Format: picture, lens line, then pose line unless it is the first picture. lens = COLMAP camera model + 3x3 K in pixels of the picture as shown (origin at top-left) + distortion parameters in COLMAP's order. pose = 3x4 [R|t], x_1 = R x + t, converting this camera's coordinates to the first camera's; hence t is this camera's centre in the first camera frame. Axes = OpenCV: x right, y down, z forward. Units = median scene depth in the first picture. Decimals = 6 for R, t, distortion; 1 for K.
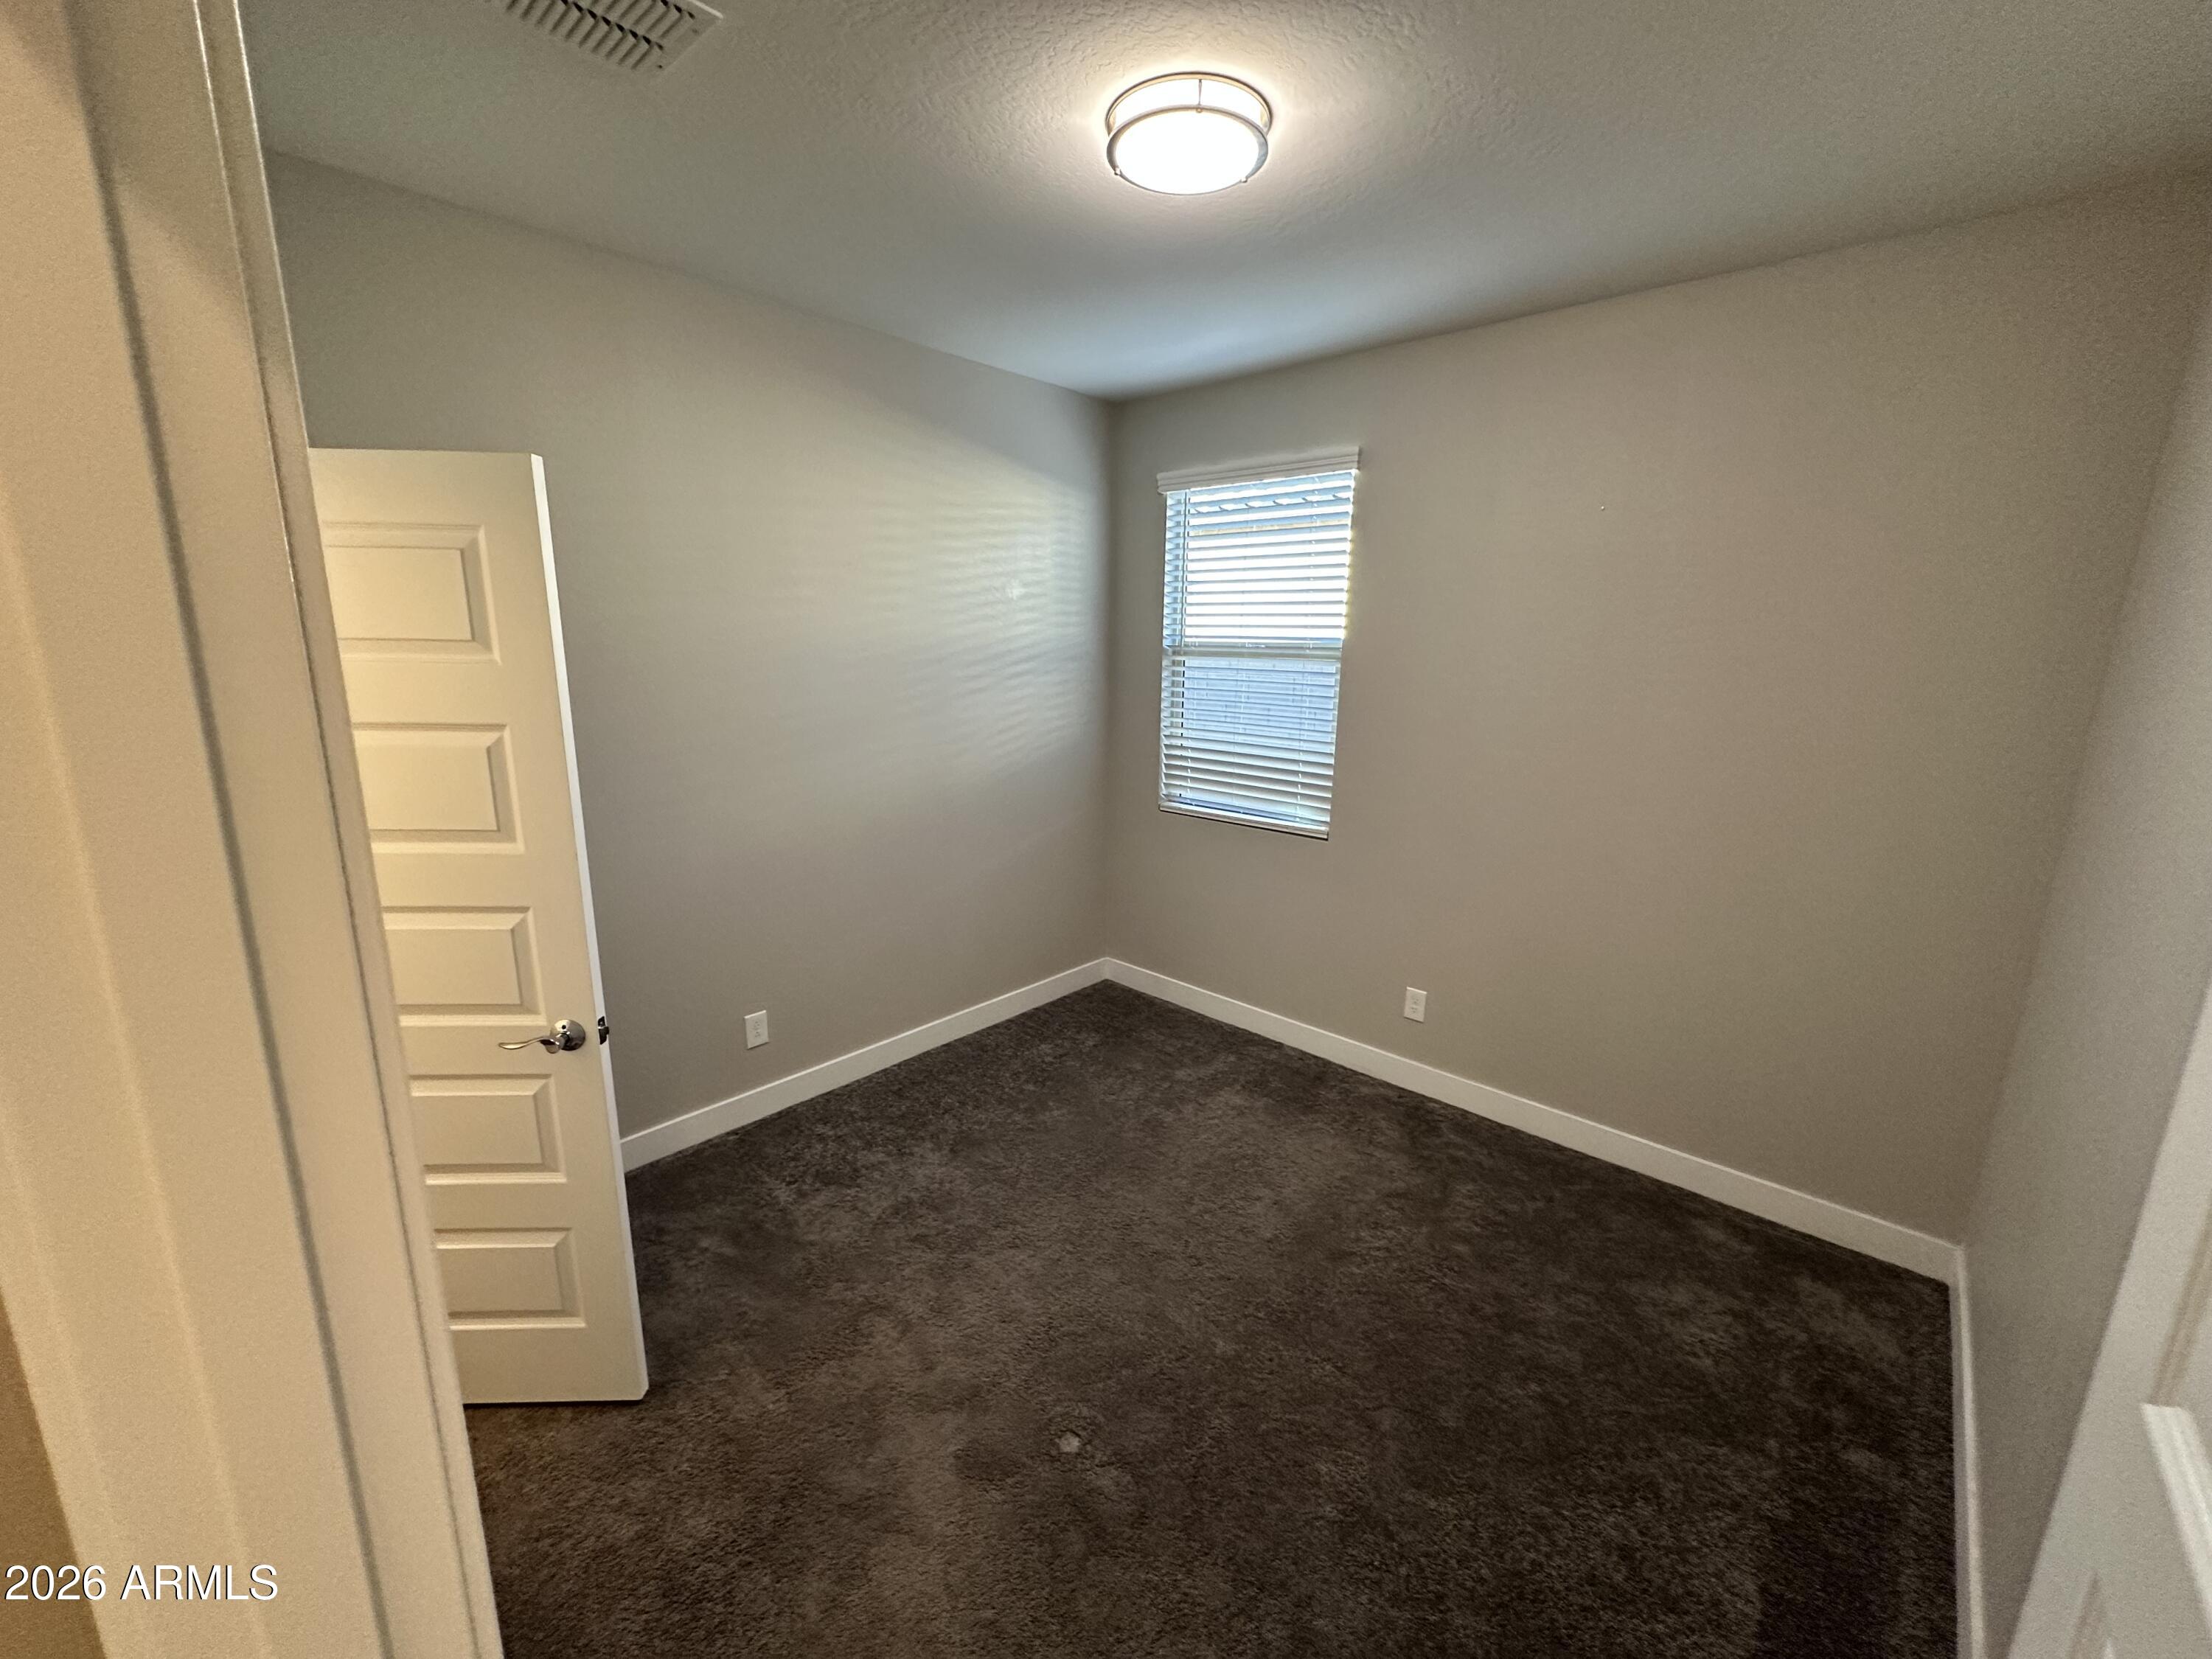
lens RADIAL K [[882.9, 0, 1104.2], [0, 882.9, 828.6], [0, 0, 1]] dist [-0.005229, 0.001535]
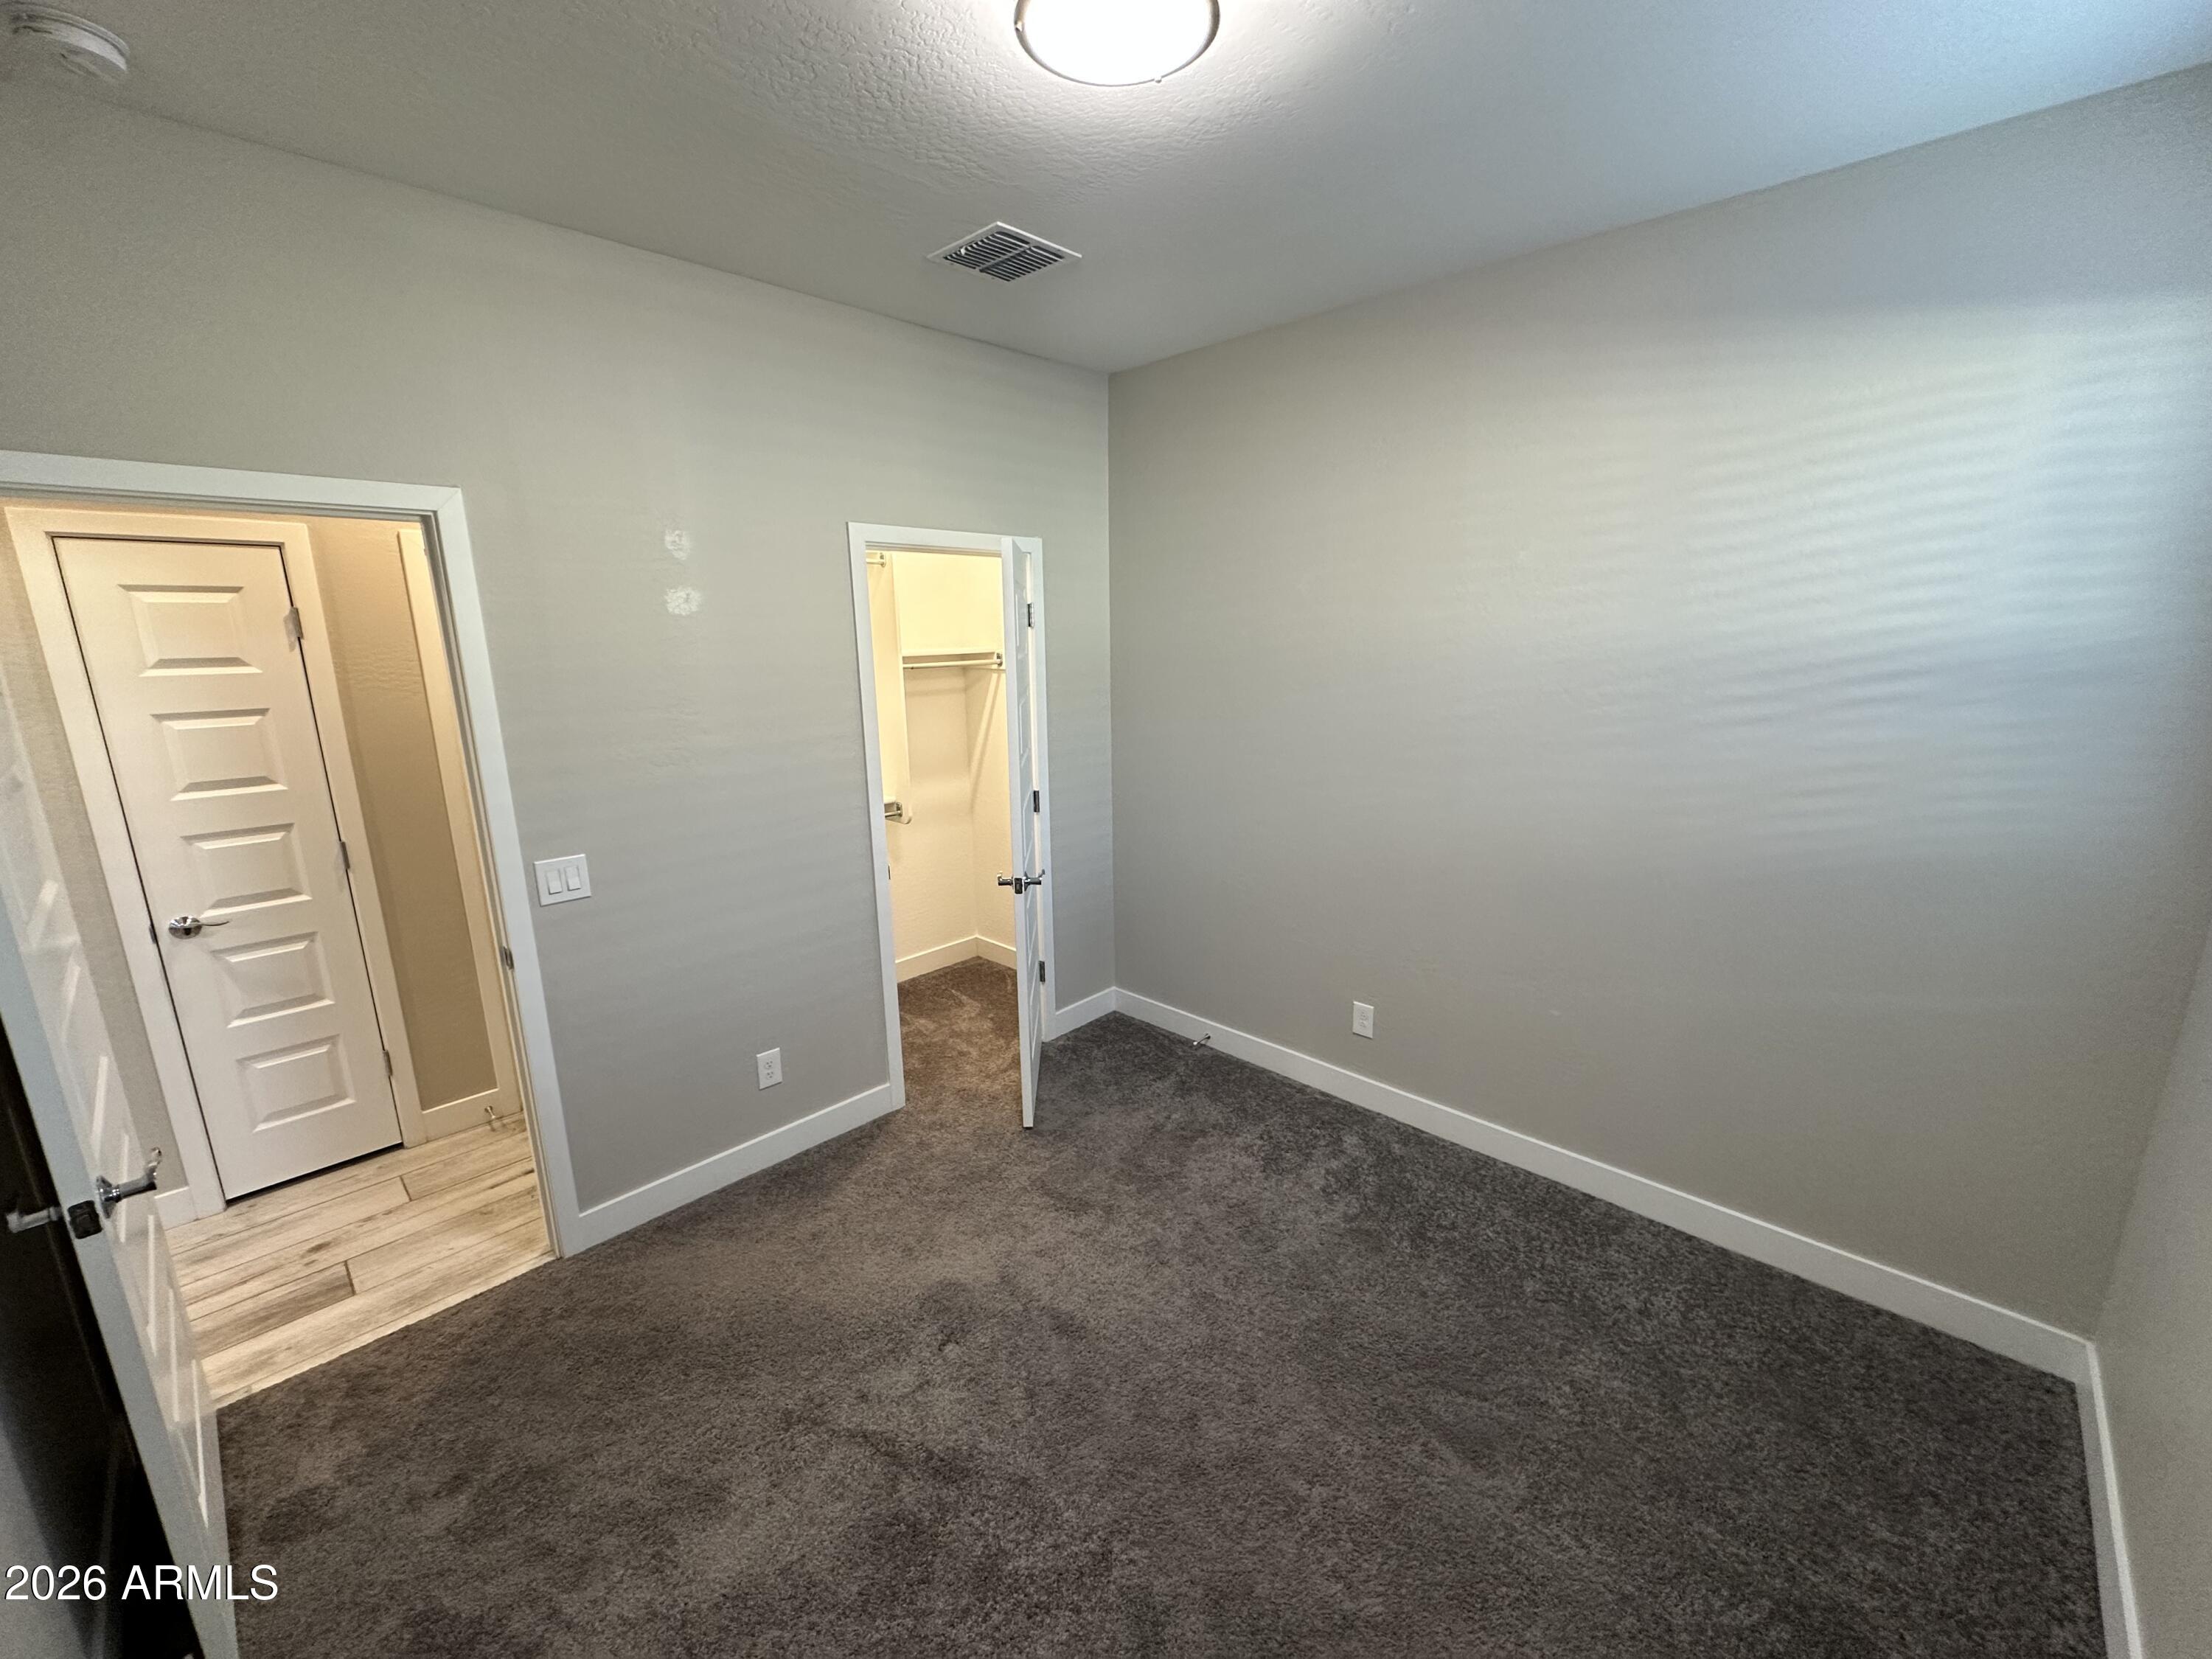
lens RADIAL K [[882.9, 0, 1104.2], [0, 882.9, 828.6], [0, 0, 1]] dist [-0.005229, 0.001535]
pose [[-0.019766, 0.207261, -0.978086, 0.518262], [-0.207860, 0.956050, 0.206792, -0.121658], [0.977959, 0.207392, 0.024184, 0.575561]]
